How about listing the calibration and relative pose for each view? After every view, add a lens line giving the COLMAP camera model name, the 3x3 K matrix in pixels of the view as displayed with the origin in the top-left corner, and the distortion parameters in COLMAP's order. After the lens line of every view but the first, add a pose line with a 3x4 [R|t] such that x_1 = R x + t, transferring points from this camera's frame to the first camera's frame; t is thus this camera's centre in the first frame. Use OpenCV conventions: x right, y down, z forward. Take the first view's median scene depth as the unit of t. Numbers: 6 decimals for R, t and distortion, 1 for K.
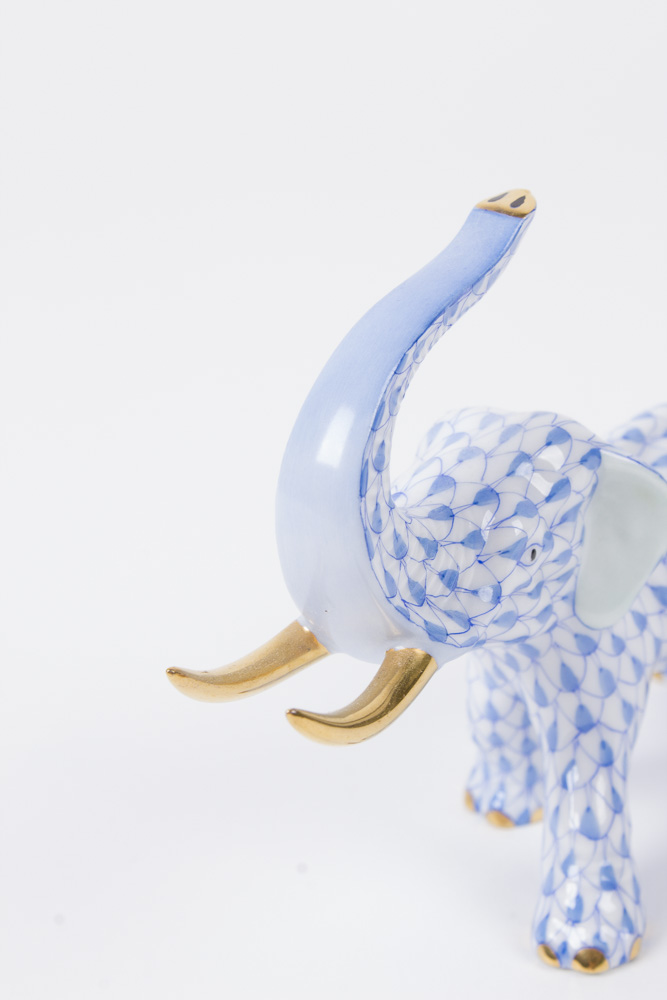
lens RADIAL K [[2511.0, 0, 333.5], [0, 2511.0, 500.0], [0, 0, 1]] dist [0.066519, -0.040519]
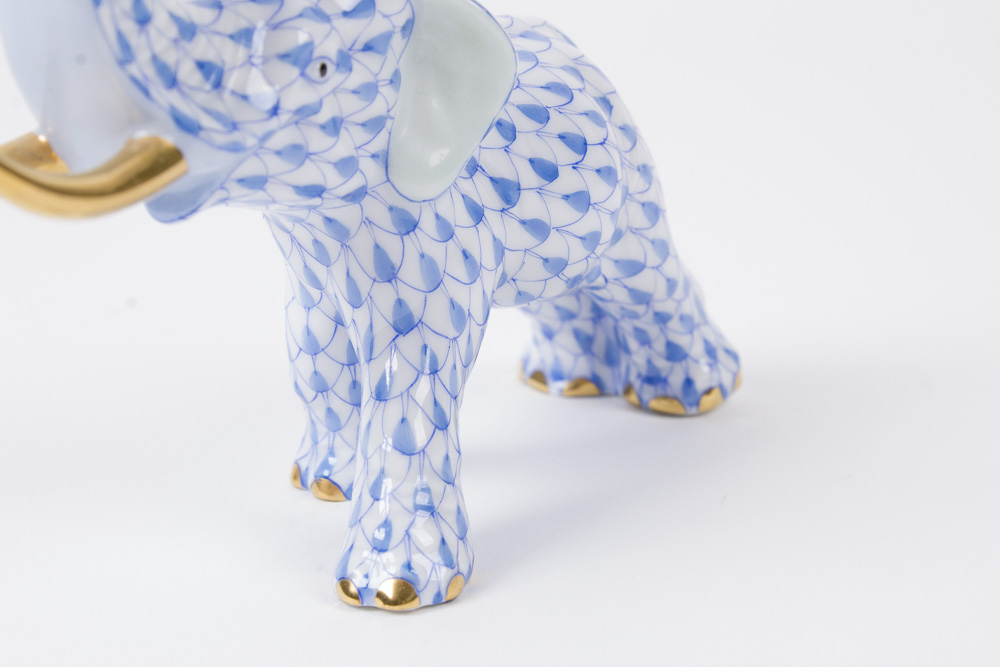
lens RADIAL K [[2511.0, 0, 500.0], [0, 2511.0, 333.5], [0, 0, 1]] dist [0.066519, -0.040519]
pose [[0.999533, 0.024046, 0.018845, 0.117392], [-0.021002, 0.988804, -0.147738, 0.217922], [-0.022186, 0.147273, 0.988847, 0.168804]]
